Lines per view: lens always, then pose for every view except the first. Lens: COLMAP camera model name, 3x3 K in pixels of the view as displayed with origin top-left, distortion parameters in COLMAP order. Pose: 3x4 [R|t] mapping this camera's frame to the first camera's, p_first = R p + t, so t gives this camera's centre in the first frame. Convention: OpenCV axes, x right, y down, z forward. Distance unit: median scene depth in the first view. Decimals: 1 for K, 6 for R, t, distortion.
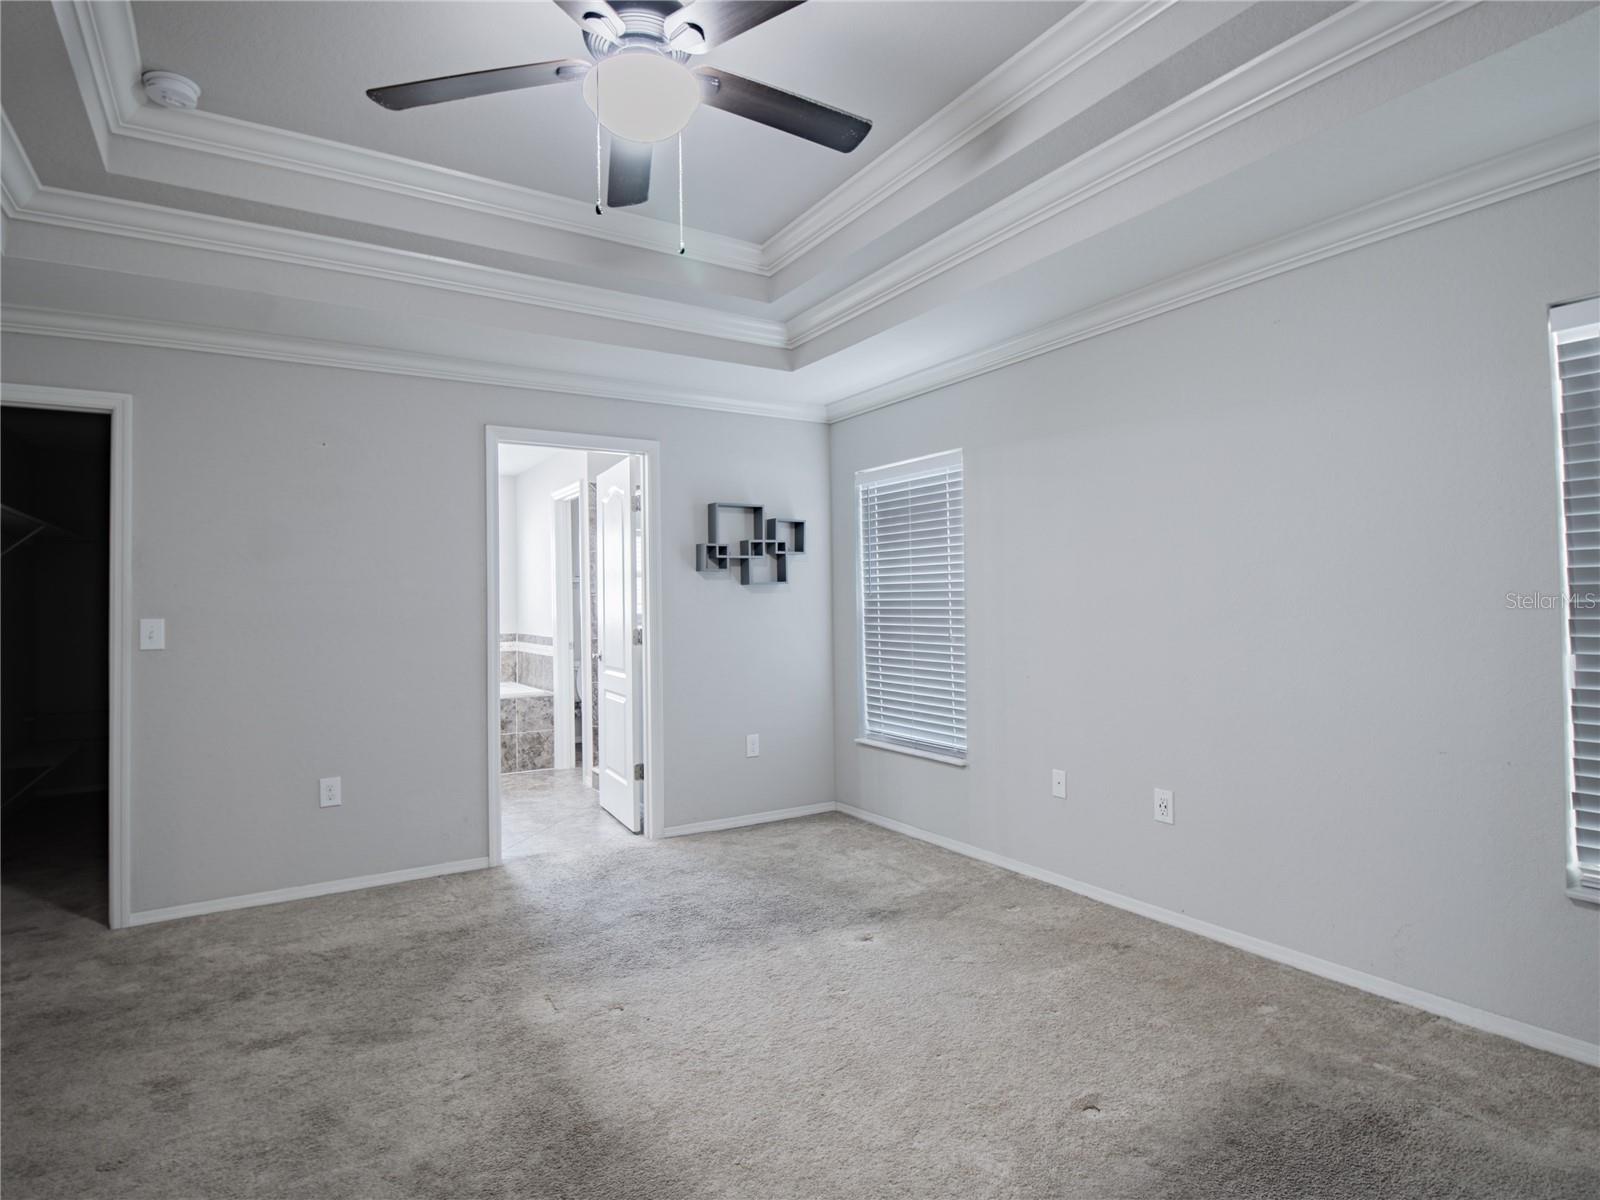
lens RADIAL K [[848.5, 0, 799.4], [0, 848.5, 599.4], [0, 0, 1]] dist [-0.016733, -0.001960]
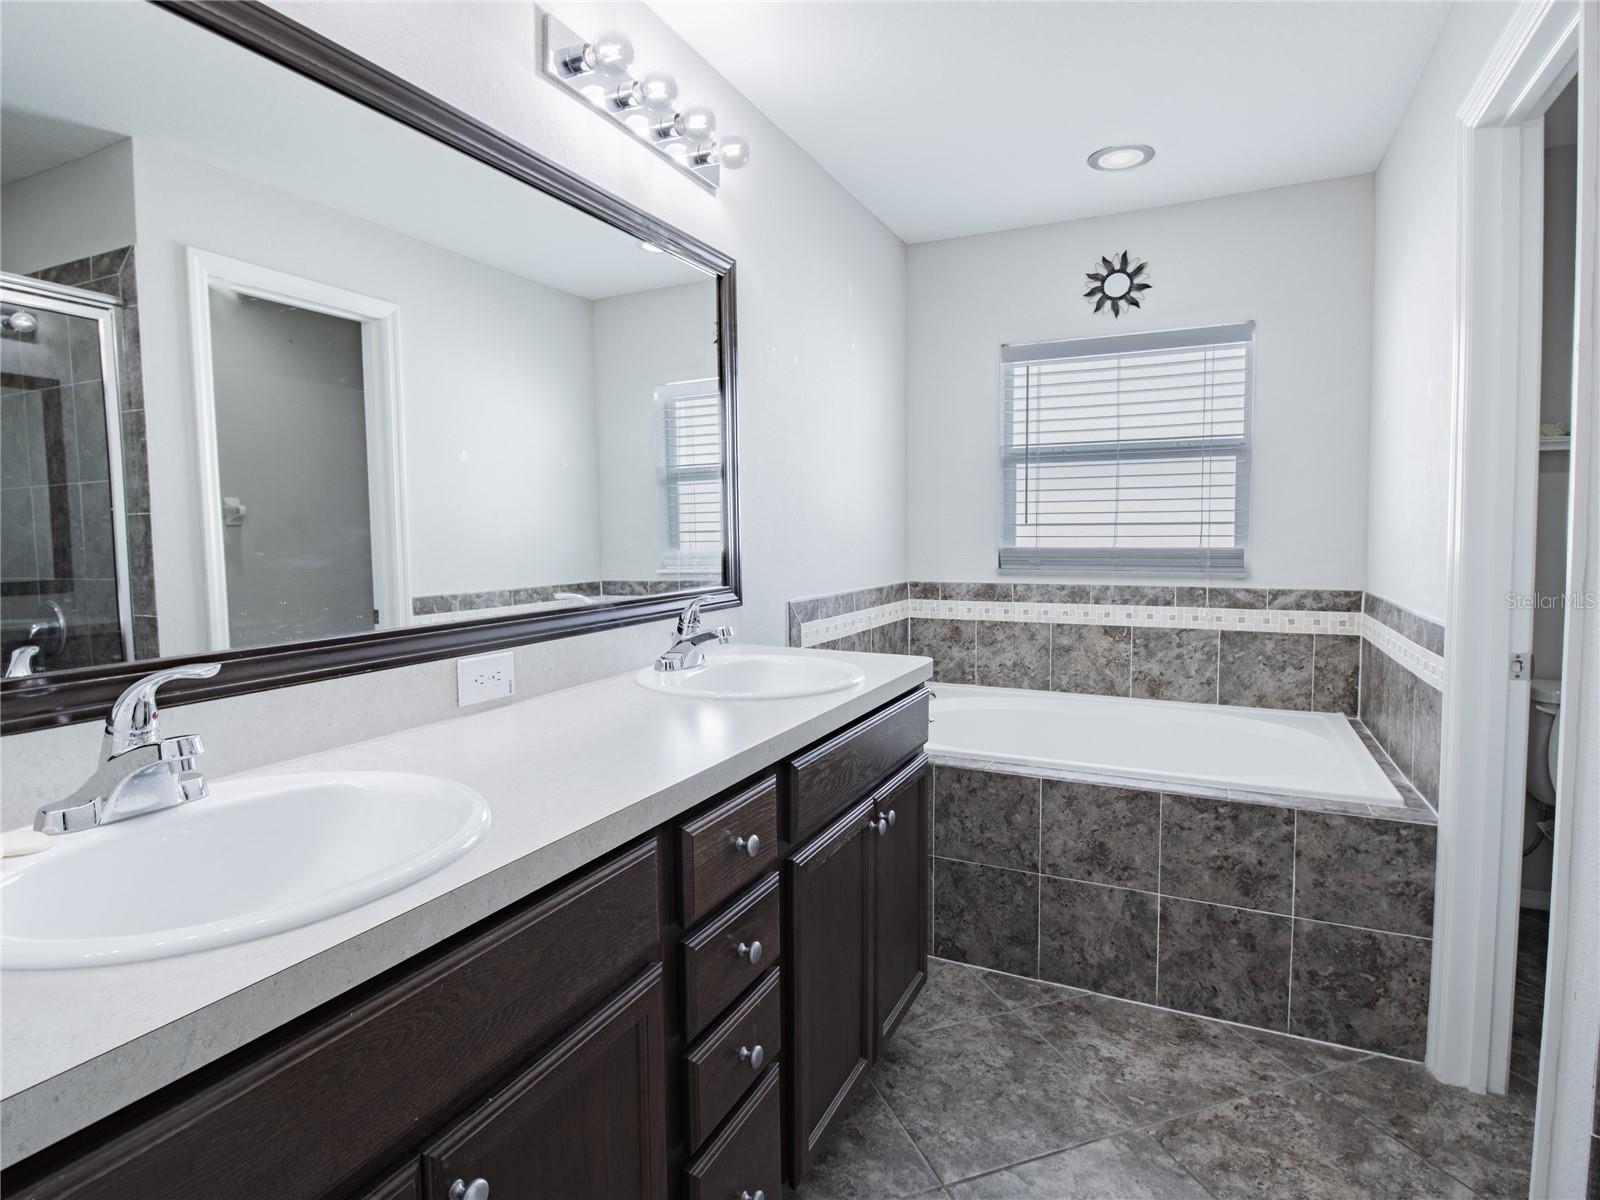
lens RADIAL K [[848.5, 0, 798.9], [0, 848.5, 592.8], [0, 0, 1]] dist [-0.016733, -0.001960]
pose [[0.530474, 0.061540, -0.845464, -0.168891], [0.014365, 0.996566, 0.081551, 0.006699], [0.847579, -0.055406, 0.527768, 0.670374]]
